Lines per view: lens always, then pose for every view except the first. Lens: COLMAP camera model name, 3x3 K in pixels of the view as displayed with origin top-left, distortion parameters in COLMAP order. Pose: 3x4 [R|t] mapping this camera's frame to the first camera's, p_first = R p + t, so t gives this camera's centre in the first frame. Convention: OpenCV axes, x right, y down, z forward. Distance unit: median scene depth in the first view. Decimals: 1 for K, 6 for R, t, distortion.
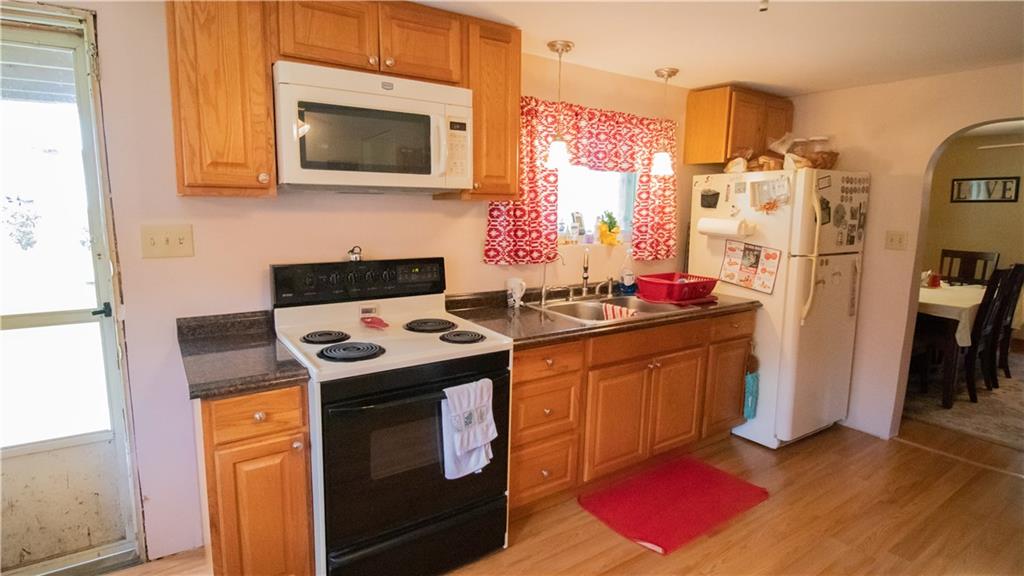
lens RADIAL K [[536.3, 0, 511.4], [0, 536.3, 286.5], [0, 0, 1]] dist [-0.004570, -0.000899]
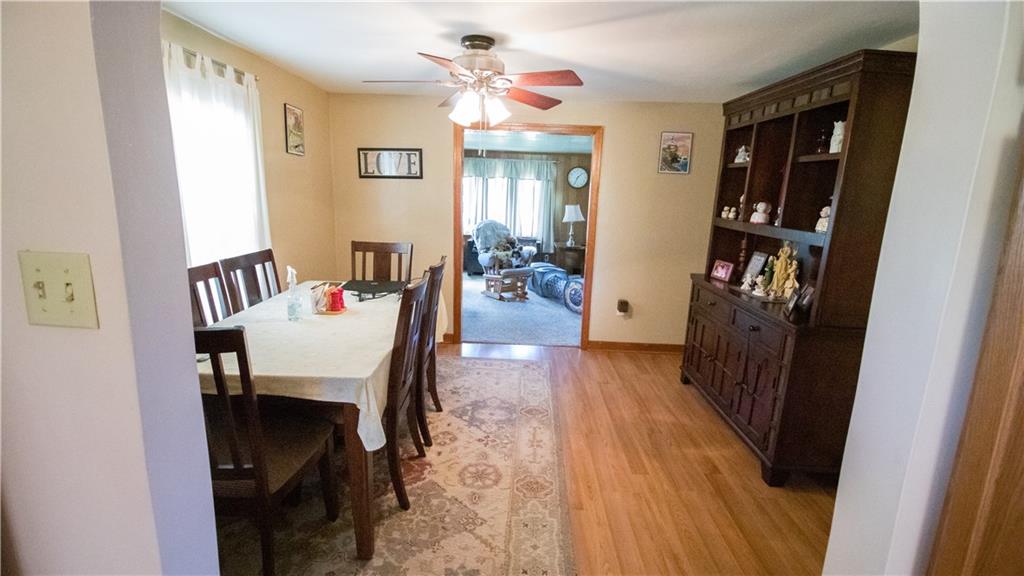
lens RADIAL K [[478.6, 0, 509.2], [0, 478.6, 292.4], [0, 0, 1]] dist [-0.003853, -0.000226]
pose [[0.599213, -0.140381, 0.788186, 0.424507], [0.090795, 0.990071, 0.107312, -0.051313], [-0.795424, 0.007261, 0.606009, 0.450565]]
